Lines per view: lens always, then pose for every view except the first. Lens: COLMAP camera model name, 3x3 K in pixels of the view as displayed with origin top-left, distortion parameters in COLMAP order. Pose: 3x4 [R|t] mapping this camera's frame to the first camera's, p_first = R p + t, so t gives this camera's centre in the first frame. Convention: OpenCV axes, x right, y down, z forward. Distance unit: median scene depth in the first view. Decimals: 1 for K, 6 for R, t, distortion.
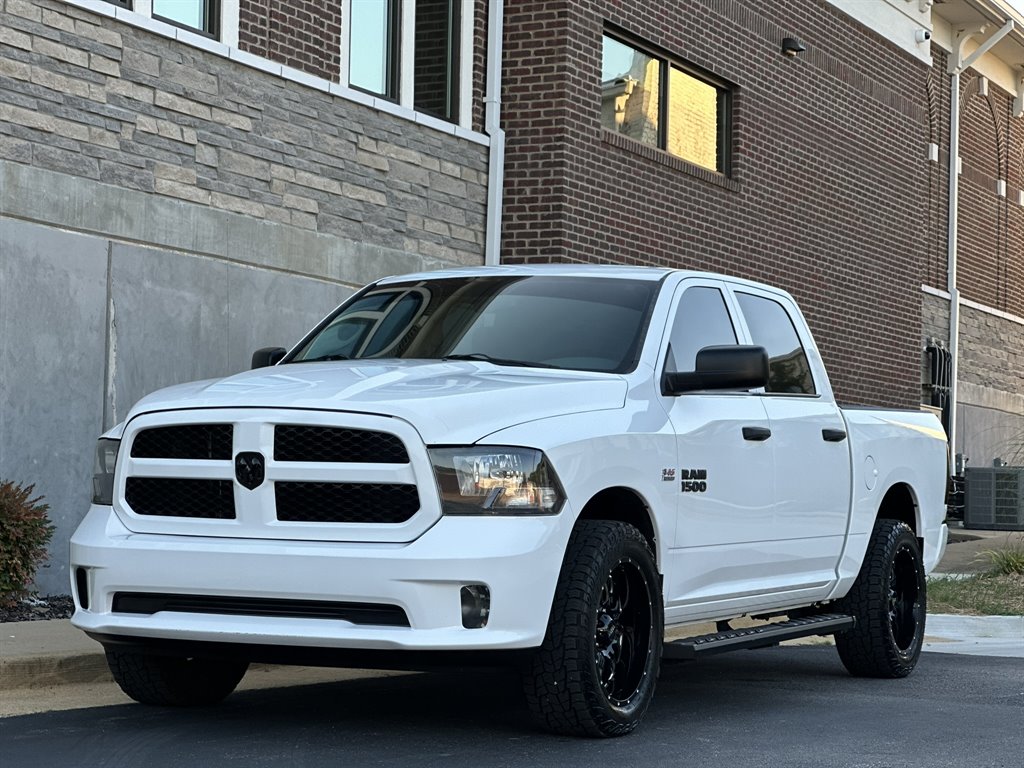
lens RADIAL K [[2302.4, 0, 510.9], [0, 2302.4, 384.0], [0, 0, 1]] dist [-0.144256, 5.541921]
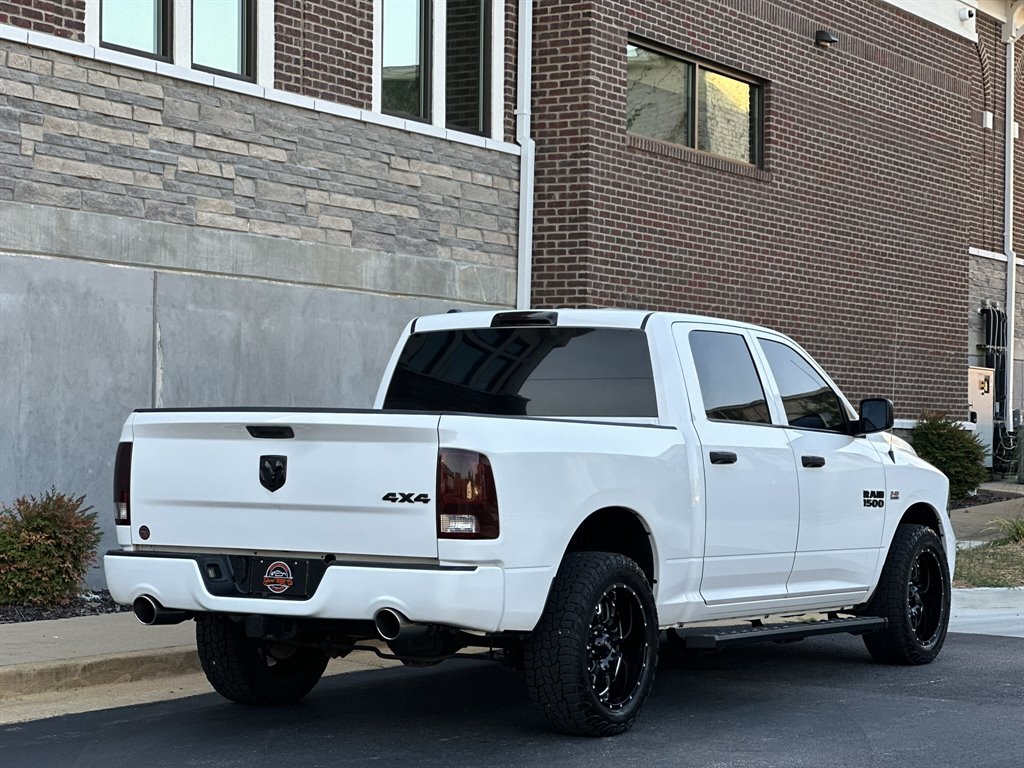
lens RADIAL K [[2305.8, 0, 515.6], [0, 2305.8, 379.7], [0, 0, 1]] dist [-0.206218, 6.572319]
pose [[0.998085, -0.013104, -0.060447, 0.062551], [0.015065, 0.999371, 0.032102, -0.038775], [0.059988, -0.032951, 0.997655, -0.101262]]
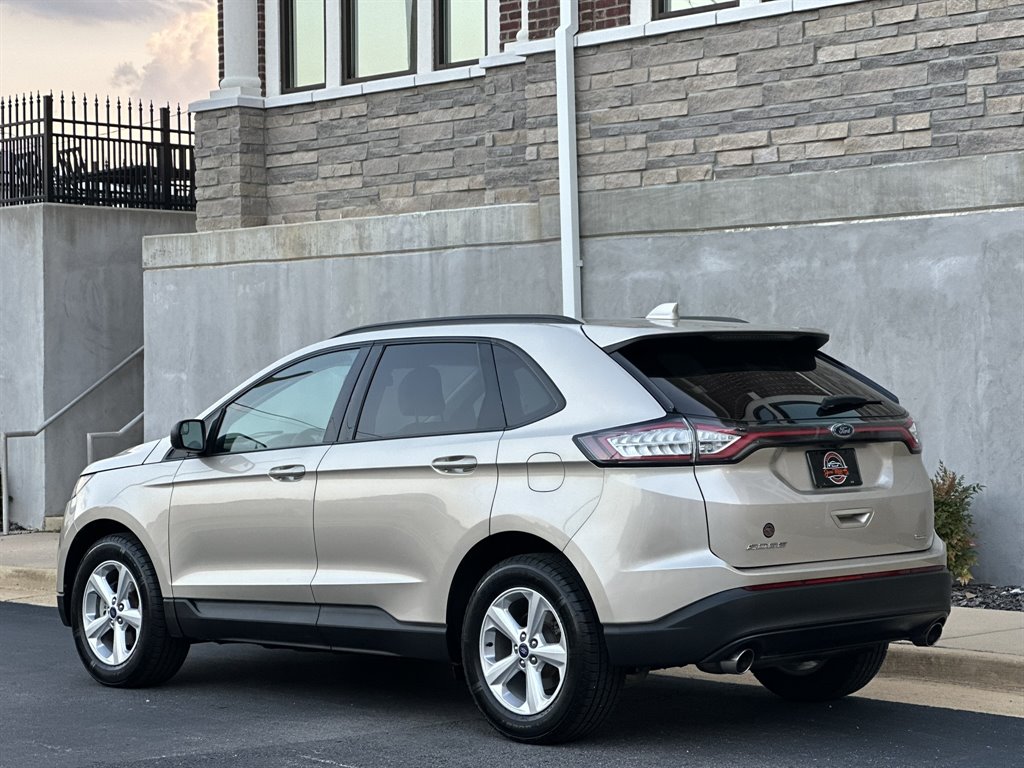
lens RADIAL K [[2279.1, 0, 512.9], [0, 2279.1, 381.9], [0, 0, 1]] dist [-0.147143, 5.533330]
pose [[-0.325684, -0.018371, -0.945300, 0.682351], [0.057221, 0.997595, -0.039102, 0.025822], [0.943746, -0.066826, -0.323849, 0.949027]]
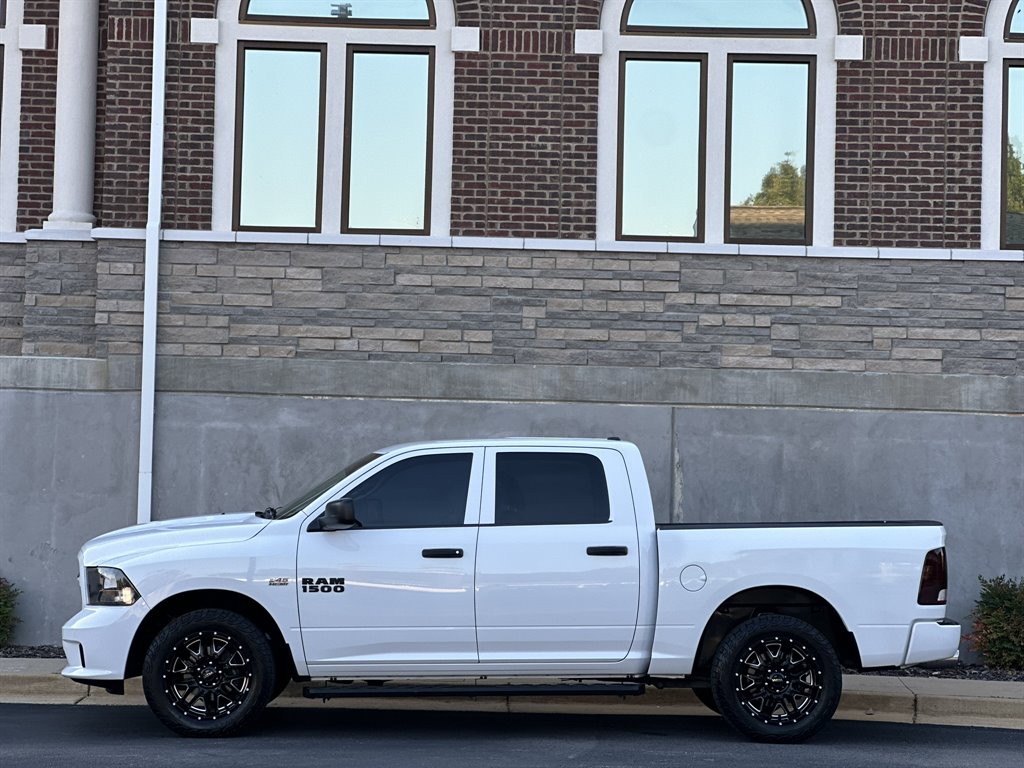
lens RADIAL K [[2302.4, 0, 510.9], [0, 2302.4, 384.0], [0, 0, 1]] dist [-0.144256, 5.541921]
pose [[0.459479, -0.064608, -0.885836, 0.946799], [0.038912, 0.997858, -0.052594, -0.004982], [0.887336, -0.010304, 0.461008, 0.233728]]
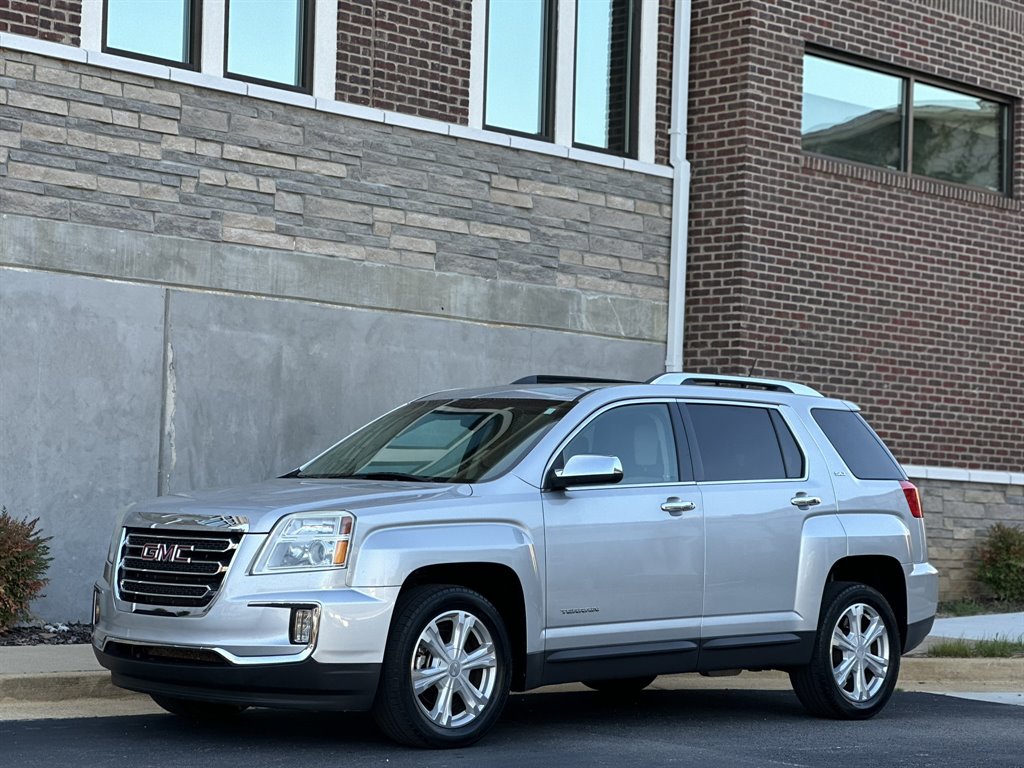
lens RADIAL K [[2302.4, 0, 510.9], [0, 2302.4, 384.0], [0, 0, 1]] dist [-0.144256, 5.541921]
pose [[0.948251, -0.011878, -0.317299, 0.284397], [0.008725, 0.999897, -0.011356, -0.004261], [0.317401, 0.008000, 0.948258, 0.041224]]
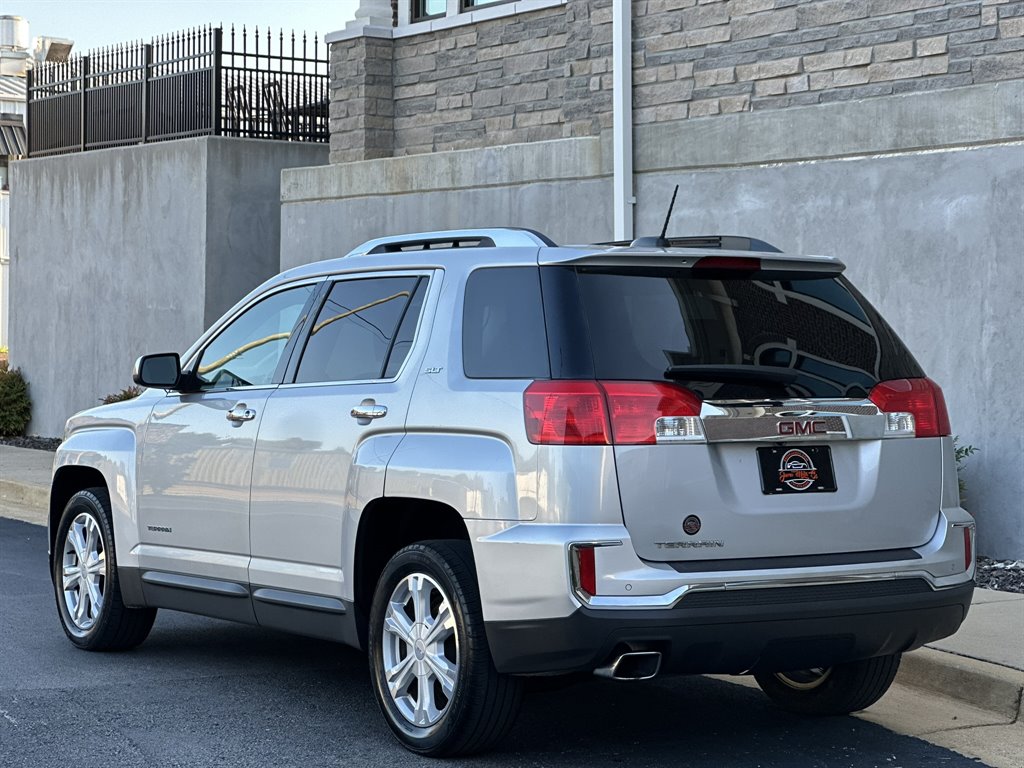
lens RADIAL K [[2268.9, 0, 514.6], [0, 2268.9, 377.5], [0, 0, 1]] dist [0.080256, 2.250325]
pose [[-0.514150, -0.009766, -0.857645, 0.561440], [0.022639, 0.999432, -0.024953, 0.032906], [0.857401, -0.032245, -0.513637, 1.100290]]
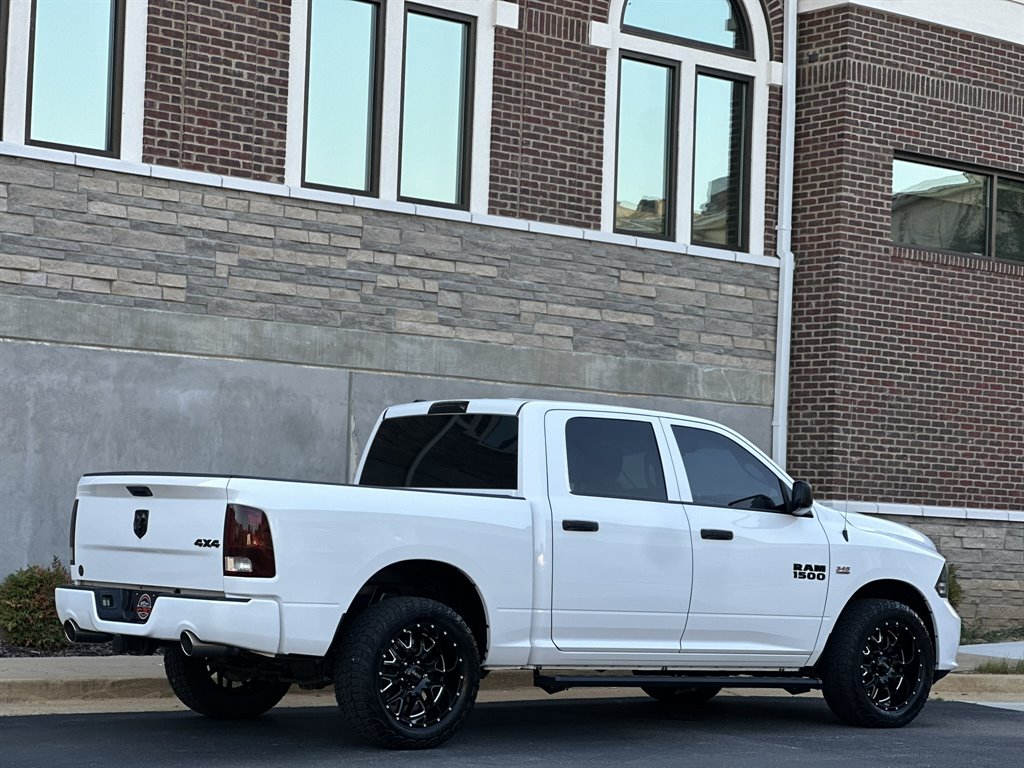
lens RADIAL K [[2315.2, 0, 509.2], [0, 2315.2, 394.7], [0, 0, 1]] dist [-0.254427, 7.693758]
pose [[0.912856, -0.013828, -0.408048, 0.412535], [0.008378, 0.999850, -0.015141, -0.025308], [0.408196, 0.010403, 0.912835, -0.162793]]
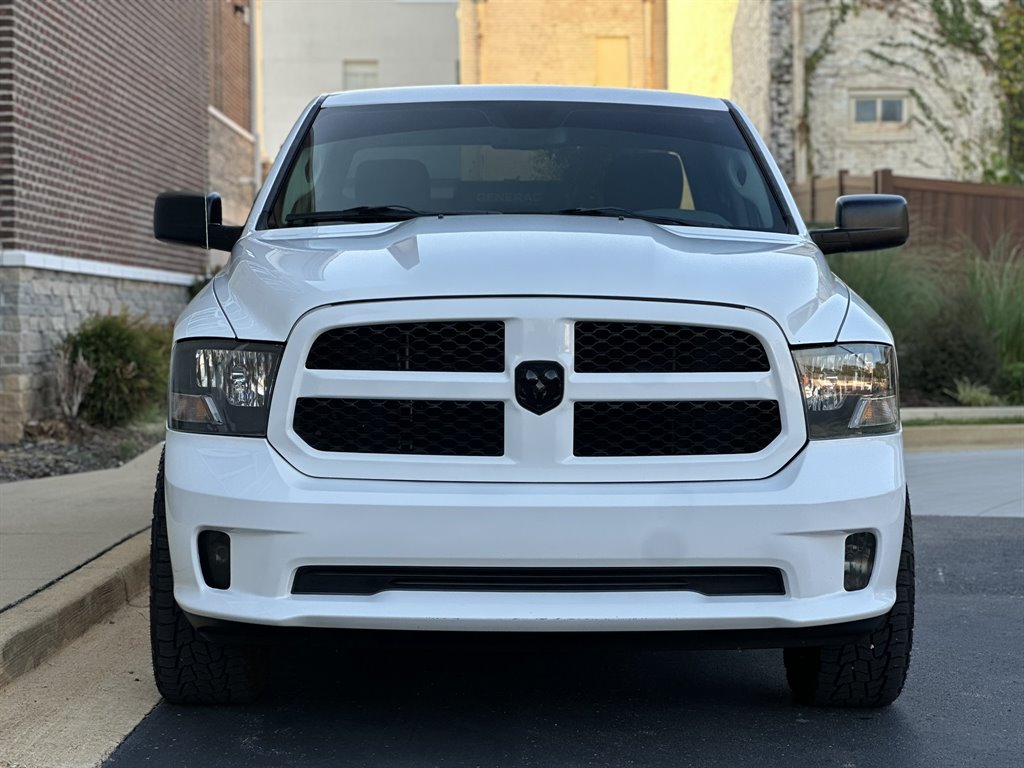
lens RADIAL K [[2317.9, 0, 512.2], [0, 2317.9, 384.2], [0, 0, 1]] dist [0.007593, 0.384891]
pose [[0.890738, -0.038127, 0.452915, -0.236849], [-0.003213, 0.995922, 0.090156, -0.014412], [-0.454506, -0.081761, 0.886983, 0.204501]]
